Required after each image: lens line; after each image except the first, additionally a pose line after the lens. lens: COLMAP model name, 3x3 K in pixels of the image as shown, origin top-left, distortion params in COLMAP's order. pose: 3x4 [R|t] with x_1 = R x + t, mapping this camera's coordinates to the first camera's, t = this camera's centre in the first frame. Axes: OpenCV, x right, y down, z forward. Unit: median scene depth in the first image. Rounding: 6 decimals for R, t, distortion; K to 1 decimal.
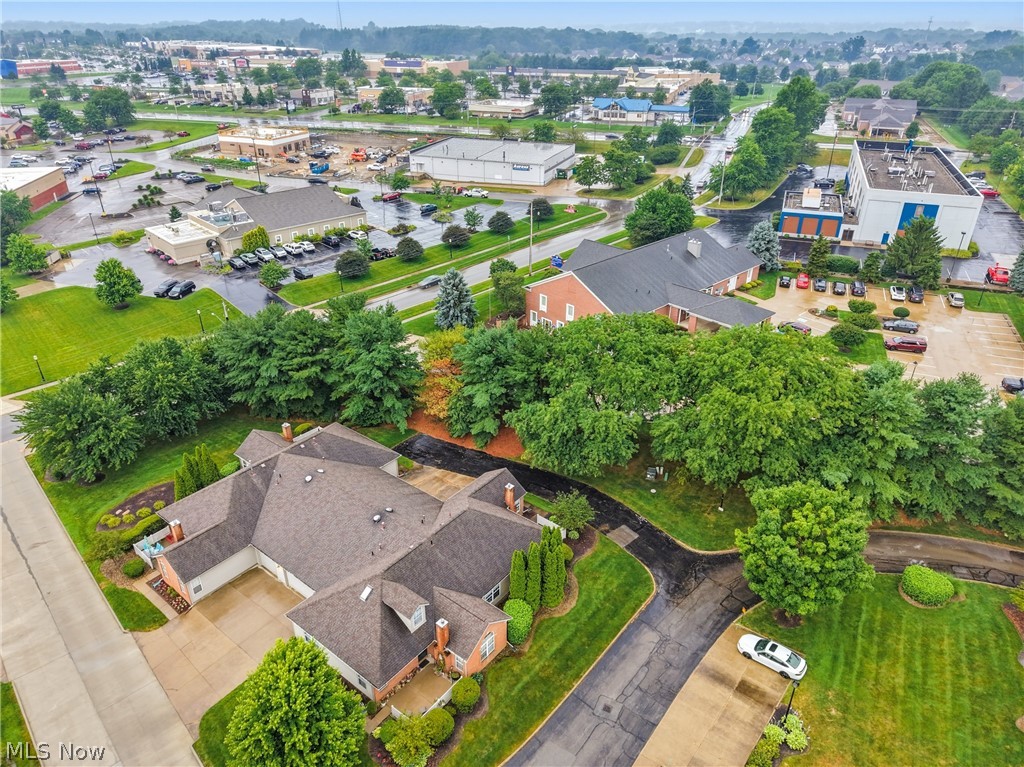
lens RADIAL K [[691.4, 0, 512.0], [0, 691.4, 383.5], [0, 0, 1]] dist [0.039475, -0.000910]
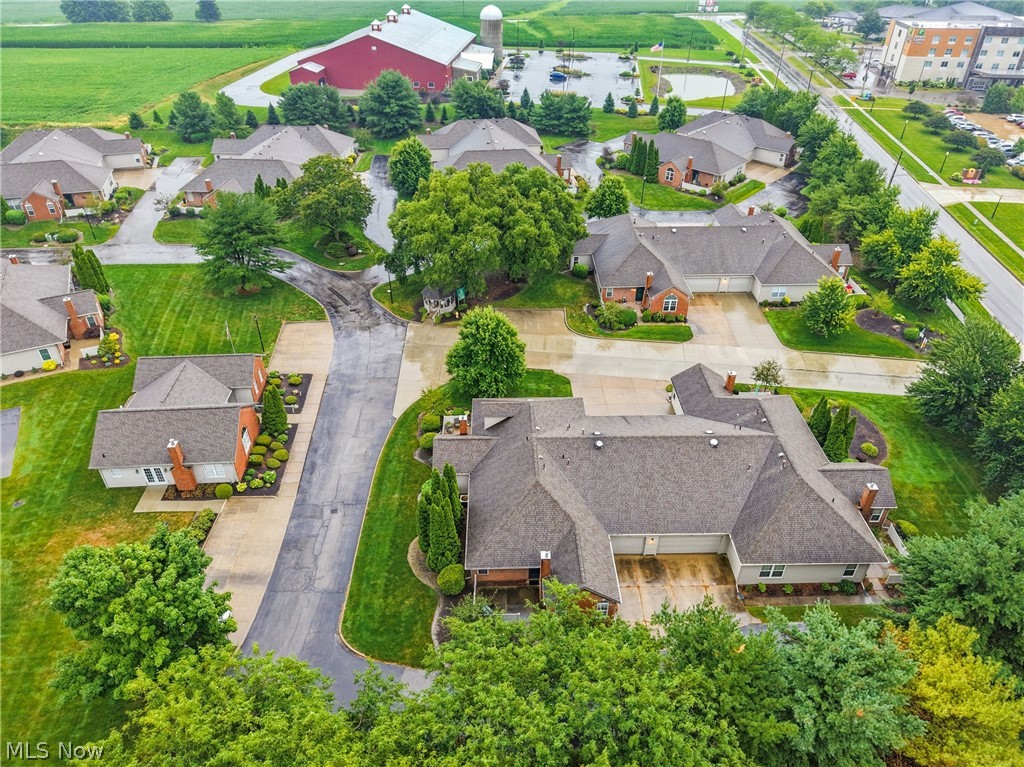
lens RADIAL K [[691.4, 0, 512.0], [0, 691.4, 383.5], [0, 0, 1]] dist [0.039475, -0.000910]
pose [[-0.765720, 0.371924, -0.524734, 0.433739], [-0.293032, 0.524520, 0.799382, -0.661710], [0.572543, 0.765866, -0.292650, 1.325952]]
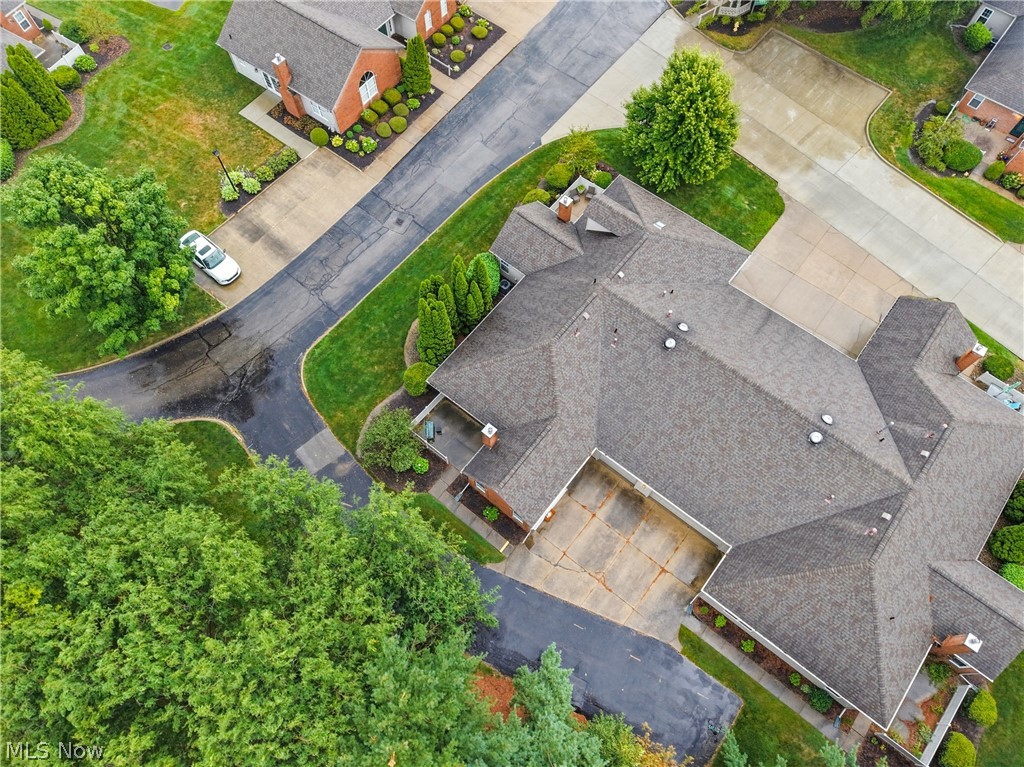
lens RADIAL K [[701.8, 0, 512.0], [0, 701.8, 383.5], [0, 0, 1]] dist [0.026741, -0.001647]
pose [[-0.999996, -0.001459, 0.002323, -0.032469], [0.002392, -0.049359, 0.998778, -0.571991], [-0.001342, 0.998780, 0.049362, 1.165184]]
